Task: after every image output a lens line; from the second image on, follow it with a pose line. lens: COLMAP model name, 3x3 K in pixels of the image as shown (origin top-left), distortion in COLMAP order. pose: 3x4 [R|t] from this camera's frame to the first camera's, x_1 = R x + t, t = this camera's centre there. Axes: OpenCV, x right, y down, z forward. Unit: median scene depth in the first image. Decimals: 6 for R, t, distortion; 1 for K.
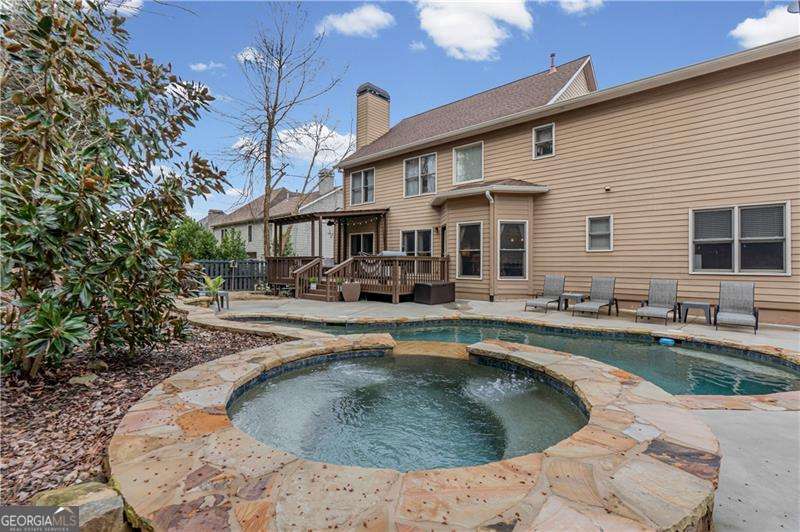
lens RADIAL K [[359.1, 0, 400.0], [0, 359.1, 266.0], [0, 0, 1]] dist [-0.000457, 0.000288]
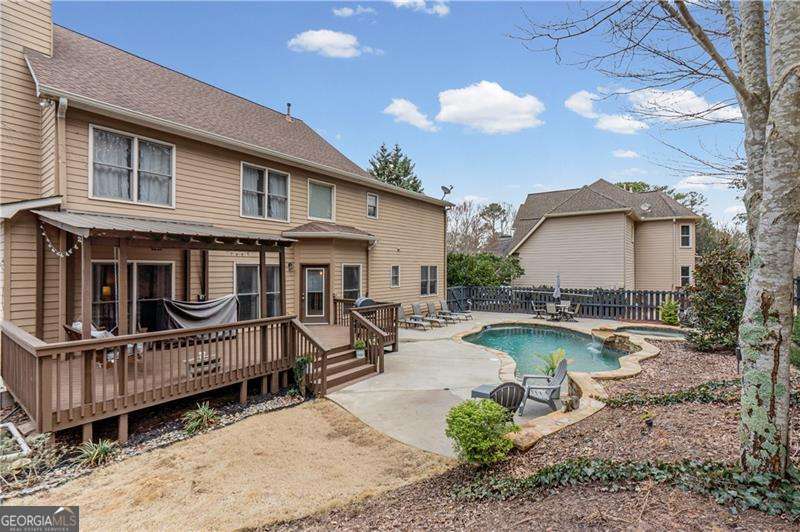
lens RADIAL K [[359.1, 0, 400.0], [0, 359.1, 266.0], [0, 0, 1]] dist [-0.000457, 0.000288]
pose [[-0.054638, -0.000350, 0.998506, -0.919101], [-0.000646, 1.000000, 0.000315, -0.121427], [-0.998506, -0.000628, -0.054638, 0.954631]]
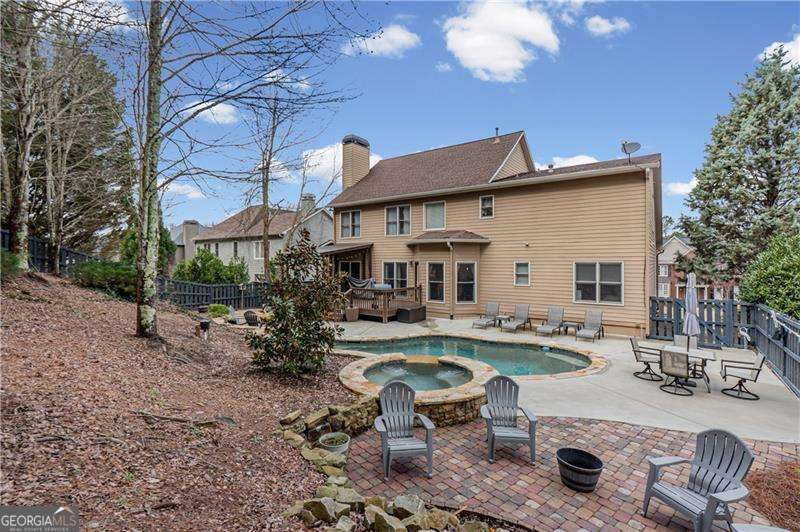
lens RADIAL K [[371.2, 0, 400.0], [0, 371.2, 266.0], [0, 0, 1]] dist [-0.000717, -0.000023]
pose [[0.994885, -0.006774, 0.100787, -0.092251], [0.005823, 0.999936, 0.009727, -0.125593], [-0.100846, -0.009090, 0.994861, -0.430710]]
